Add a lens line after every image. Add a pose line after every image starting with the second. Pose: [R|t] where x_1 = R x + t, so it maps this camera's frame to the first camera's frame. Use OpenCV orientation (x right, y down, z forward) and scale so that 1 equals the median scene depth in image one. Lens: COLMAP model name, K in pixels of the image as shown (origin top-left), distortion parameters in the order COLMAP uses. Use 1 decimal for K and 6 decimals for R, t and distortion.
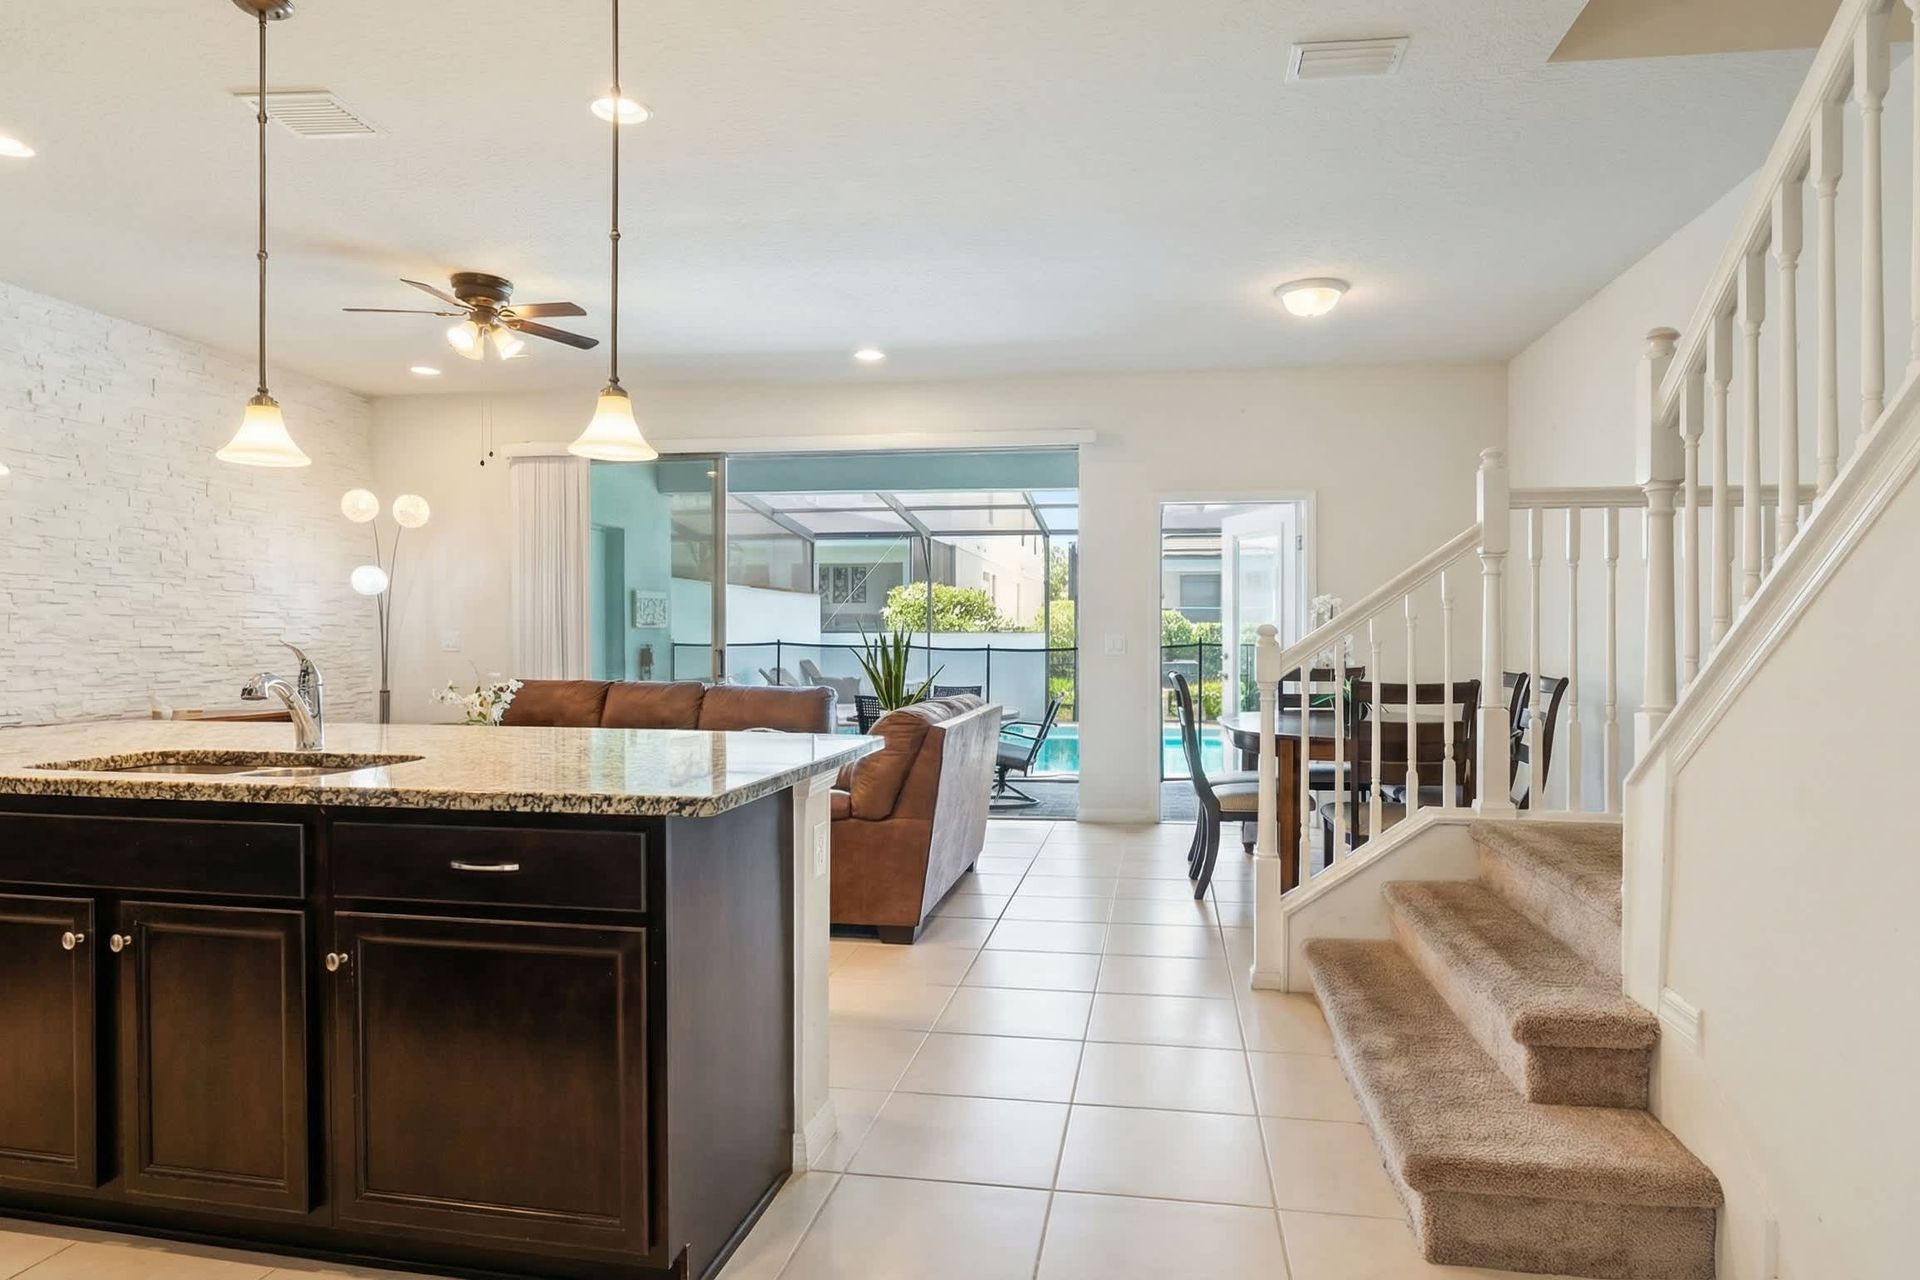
lens RADIAL K [[1114.8, 0, 971.8], [0, 1114.8, 648.3], [0, 0, 1]] dist [-0.000337, 0.000039]
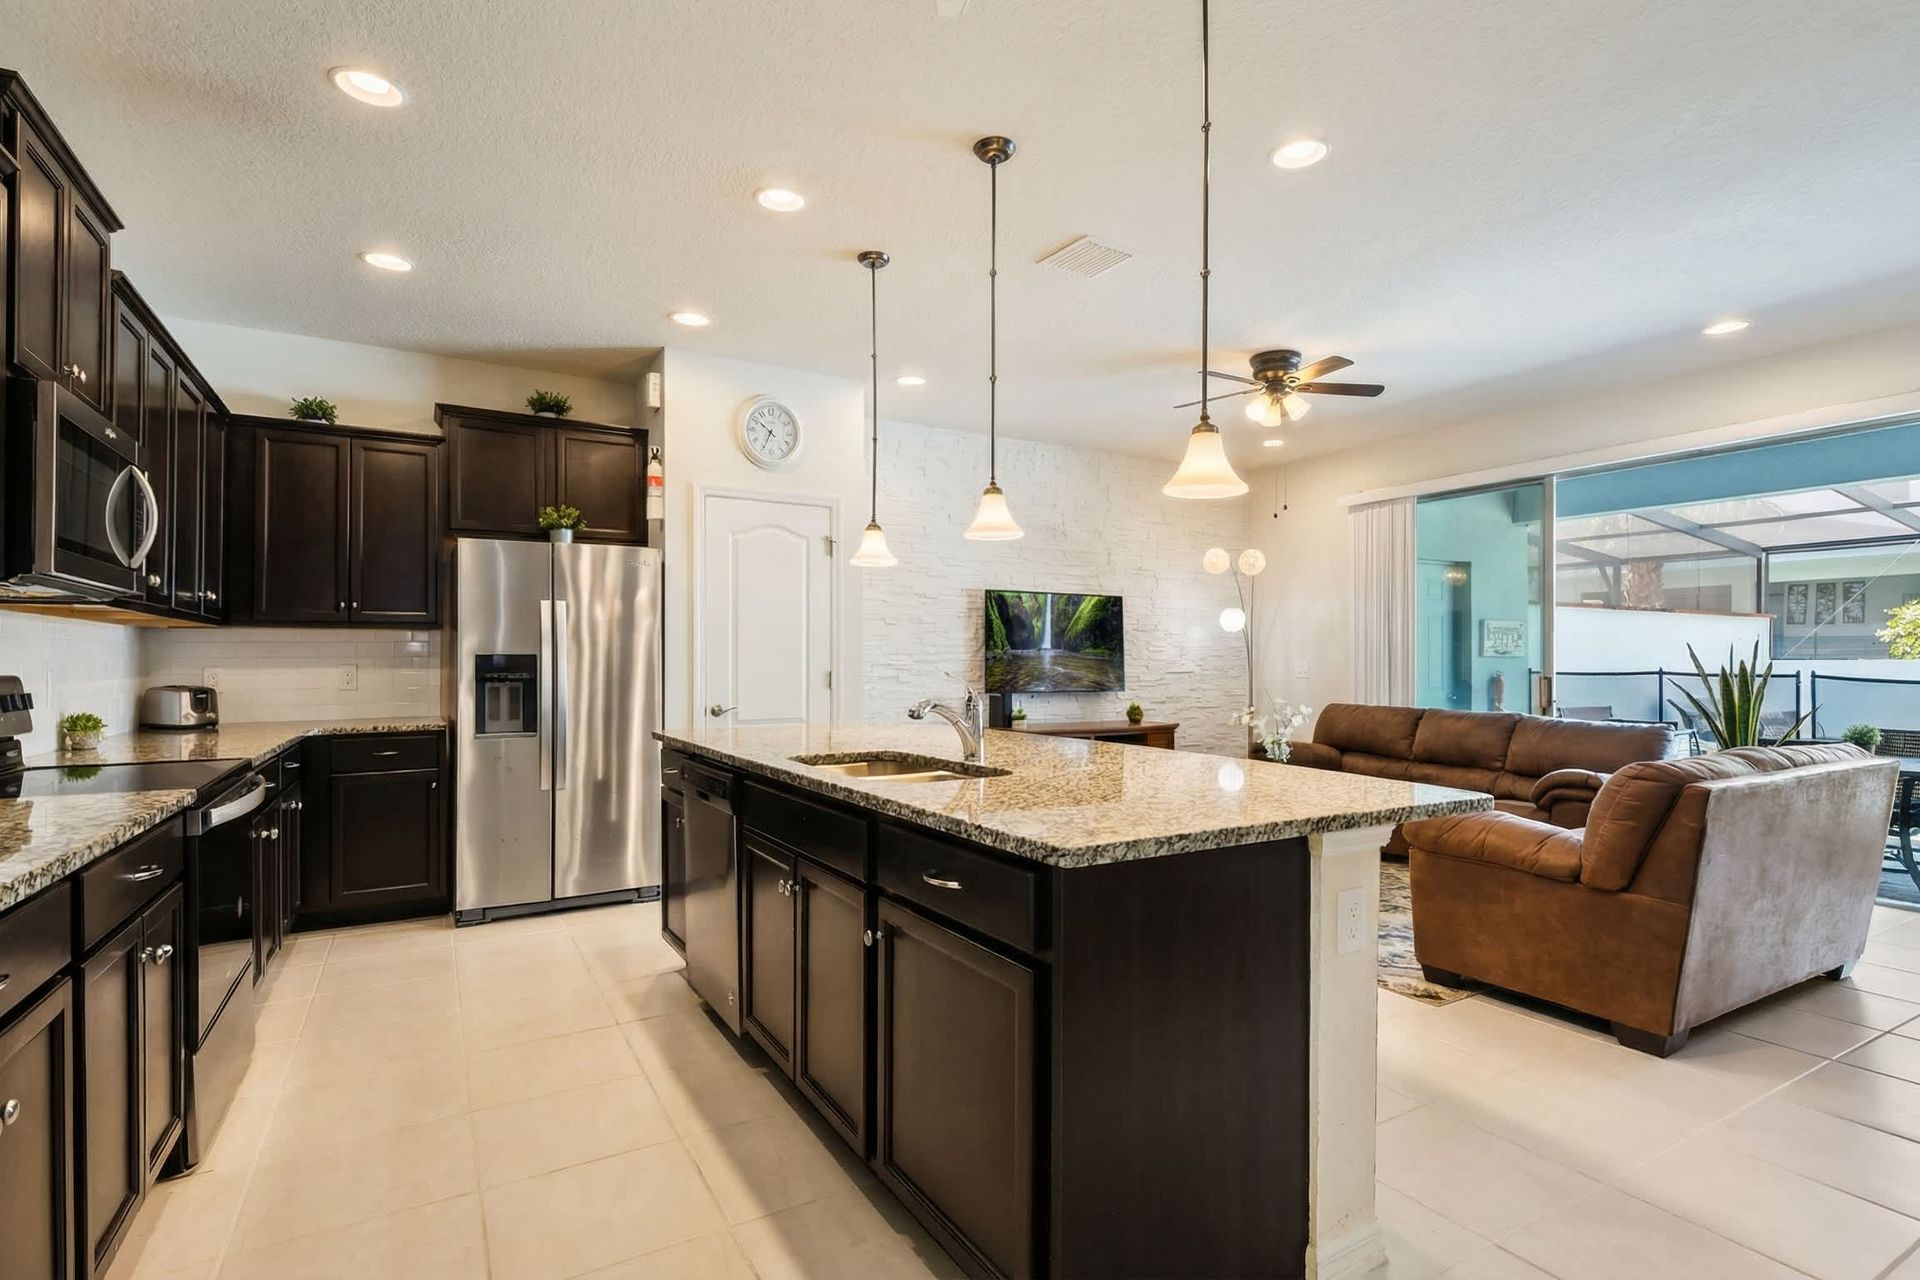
lens RADIAL K [[932.4, 0, 993.8], [0, 932.4, 670.7], [0, 0, 1]] dist [-0.002529, -0.000367]
pose [[0.640937, 0.000783, -0.767593, 0.087990], [-0.002868, 0.999995, -0.001375, -0.003080], [0.767588, 0.003083, 0.640936, 0.127774]]
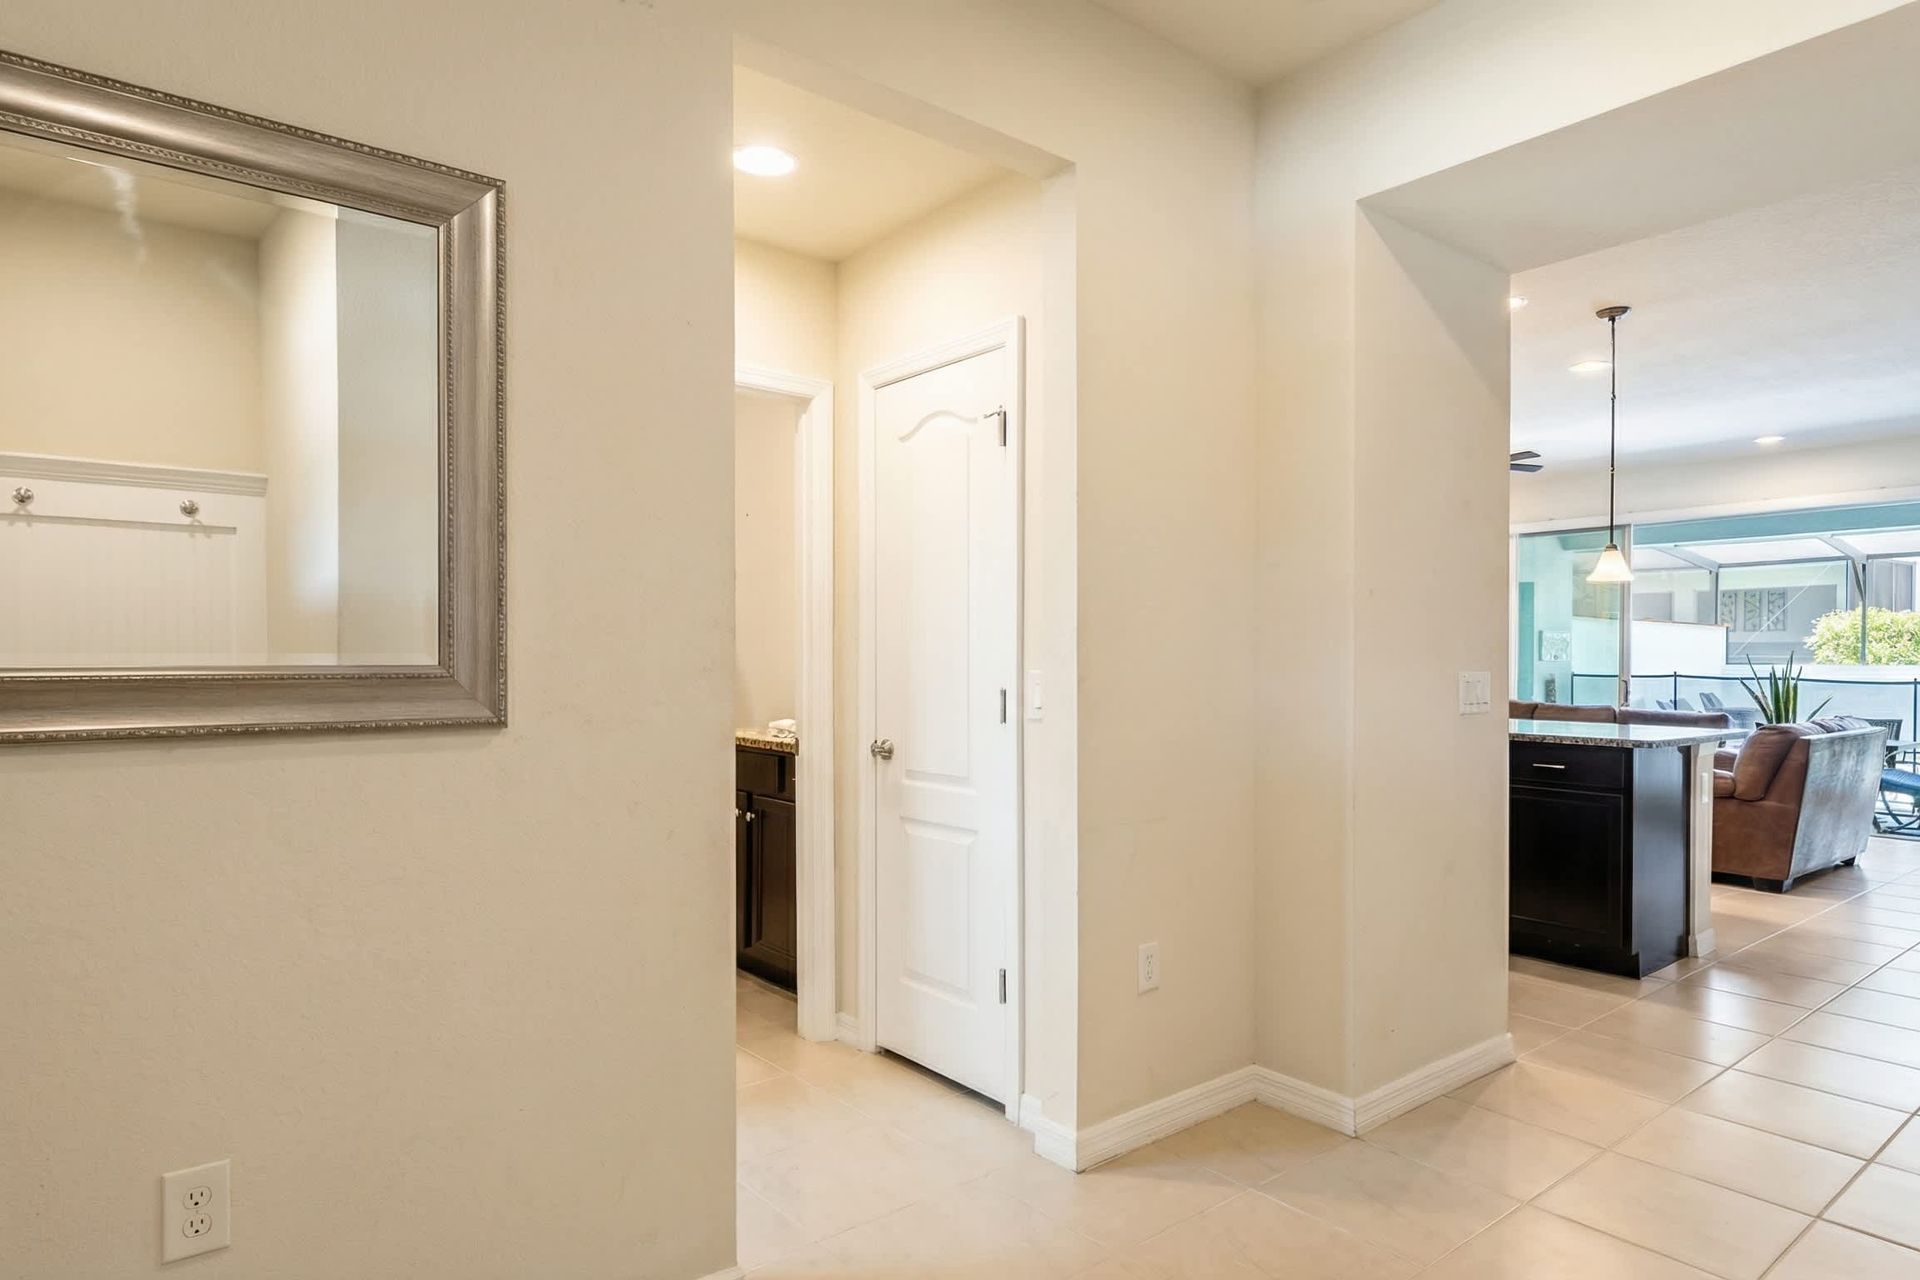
lens RADIAL K [[1114.8, 0, 998.2], [0, 1114.8, 661.1], [0, 0, 1]] dist [-0.000337, 0.000039]
pose [[0.751167, 0.001870, -0.660110, 0.077898], [-0.010759, 0.999898, -0.009411, -0.000206], [0.660024, 0.014171, 0.751110, -0.415809]]
